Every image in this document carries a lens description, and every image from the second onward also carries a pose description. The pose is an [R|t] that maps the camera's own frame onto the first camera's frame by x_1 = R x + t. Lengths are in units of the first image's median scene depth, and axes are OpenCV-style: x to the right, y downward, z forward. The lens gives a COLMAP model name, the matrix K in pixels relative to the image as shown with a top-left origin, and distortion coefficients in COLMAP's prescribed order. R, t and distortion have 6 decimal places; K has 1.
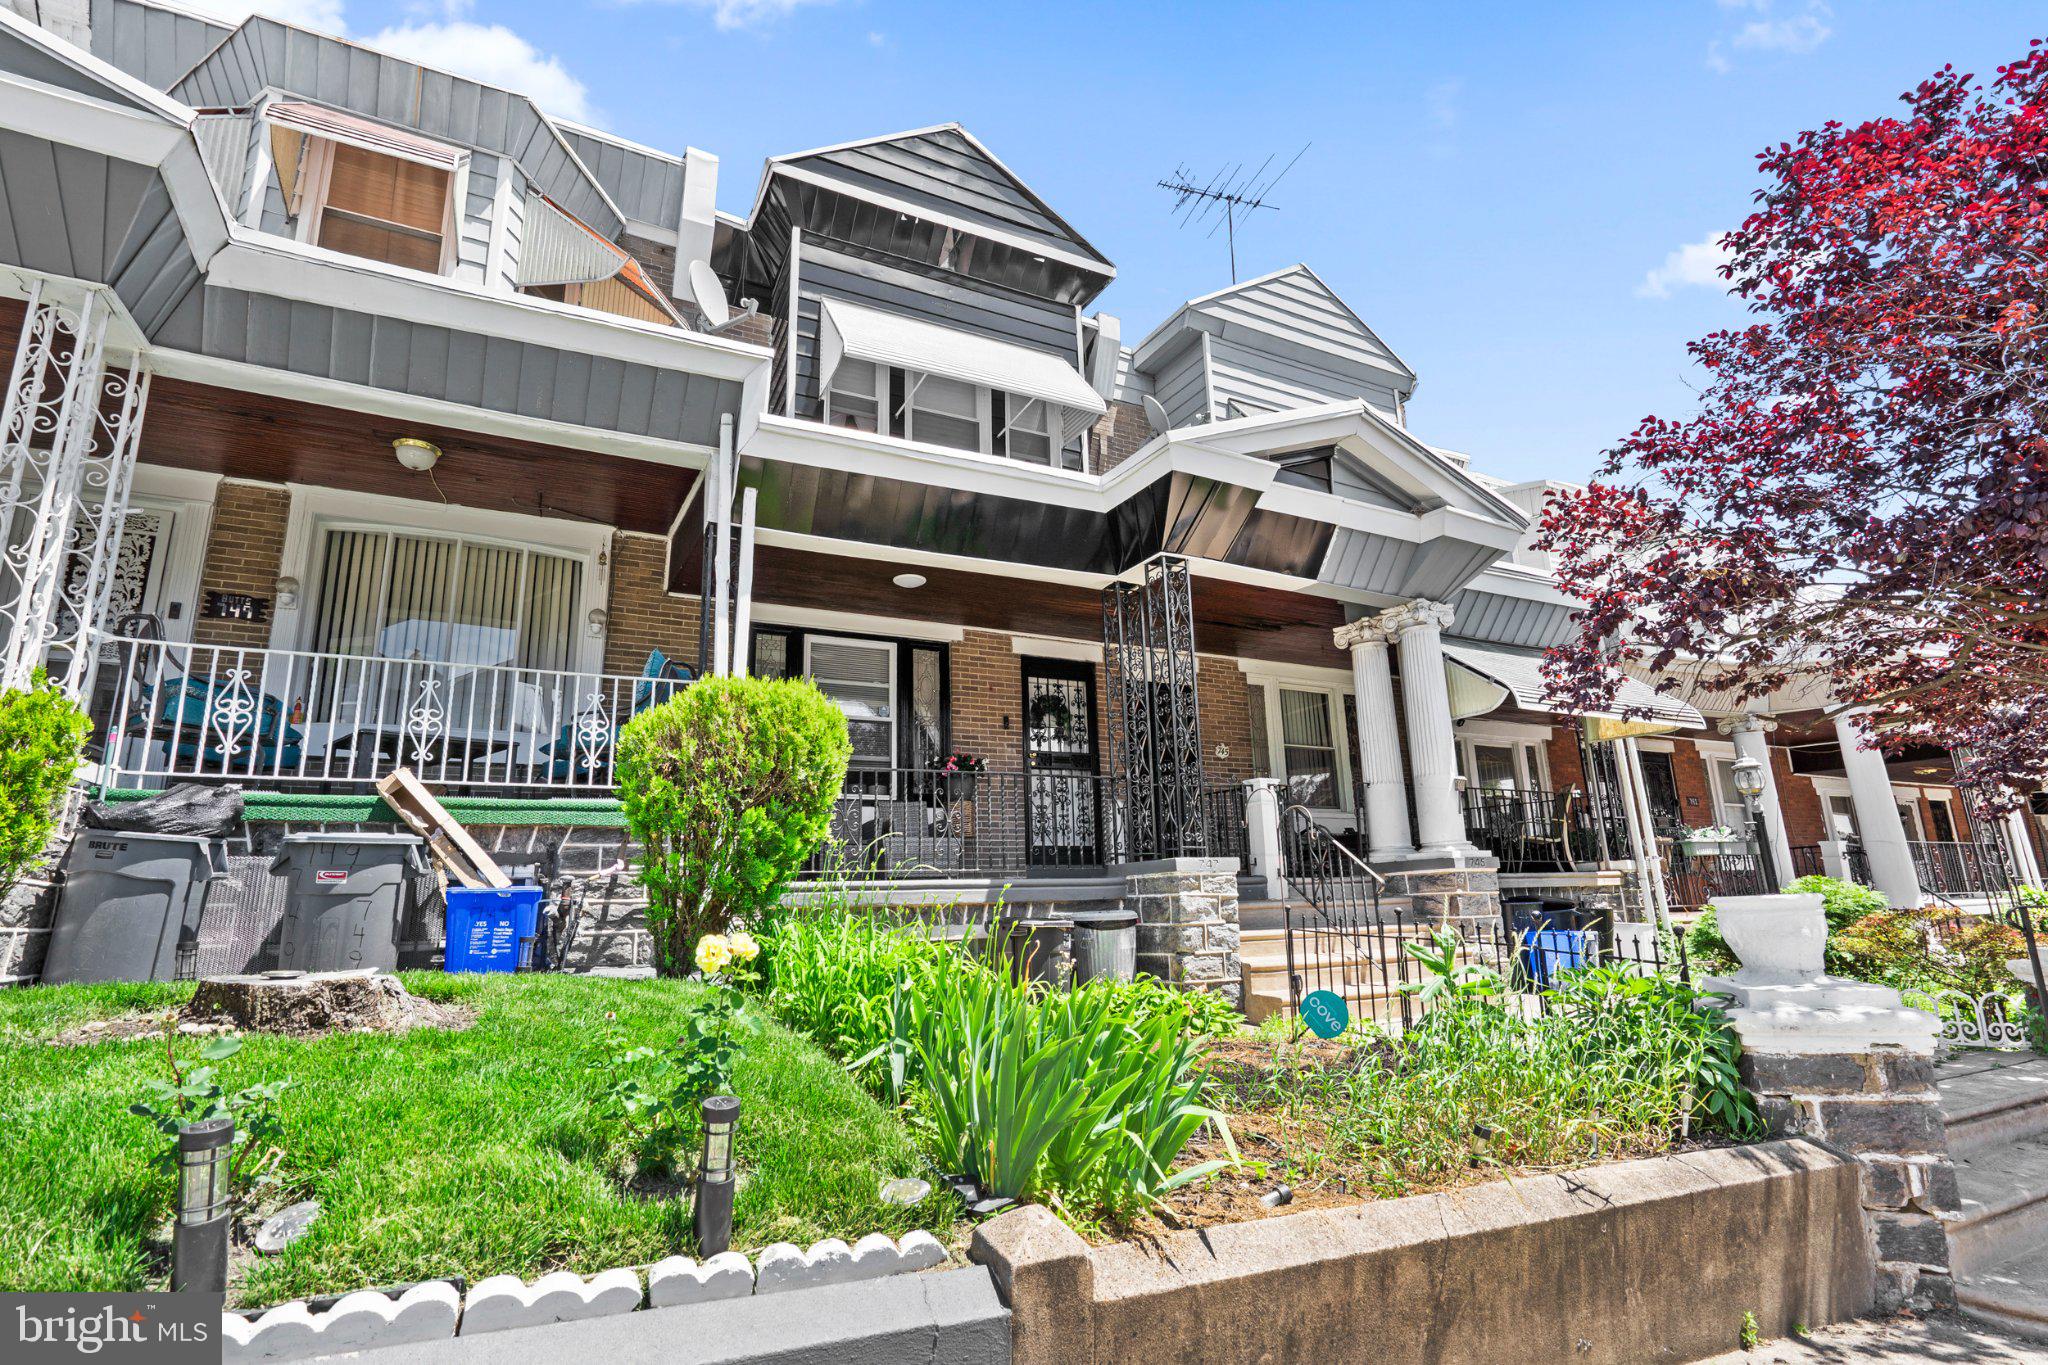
lens RADIAL K [[948.8, 0, 1021.6], [0, 948.8, 625.4], [0, 0, 1]] dist [-0.004004, 0.000435]
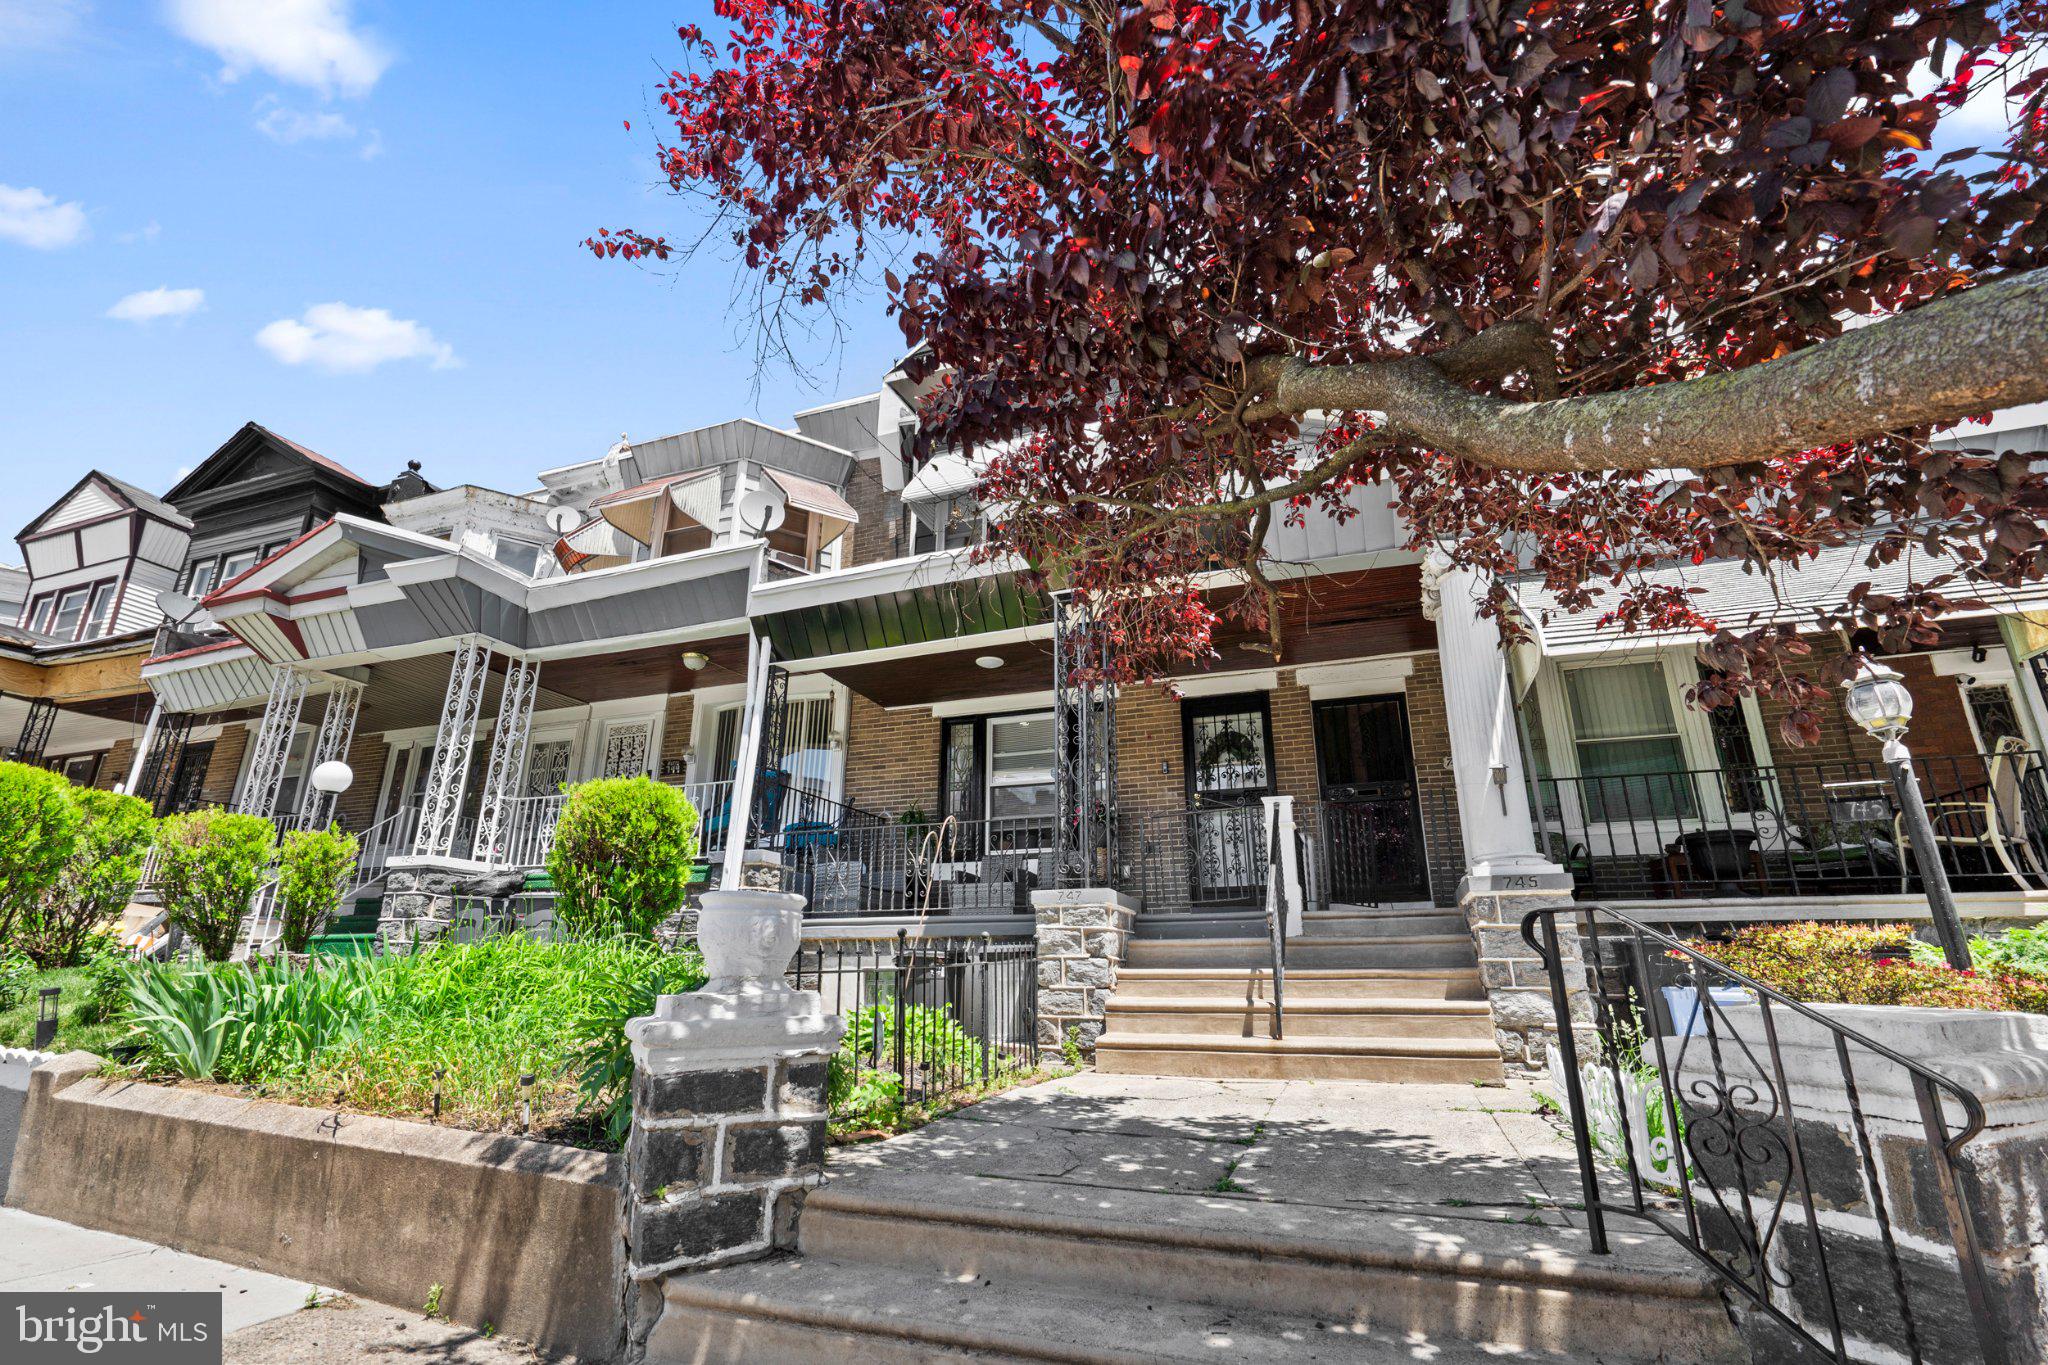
lens RADIAL K [[909.8, 0, 1060.3], [0, 909.8, 641.9], [0, 0, 1]] dist [-0.005093, 0.000011]
pose [[0.686571, -0.229749, -0.689809, 0.761559], [0.187432, 0.972622, -0.137392, 0.104761], [0.702489, -0.034963, 0.710836, 0.283815]]
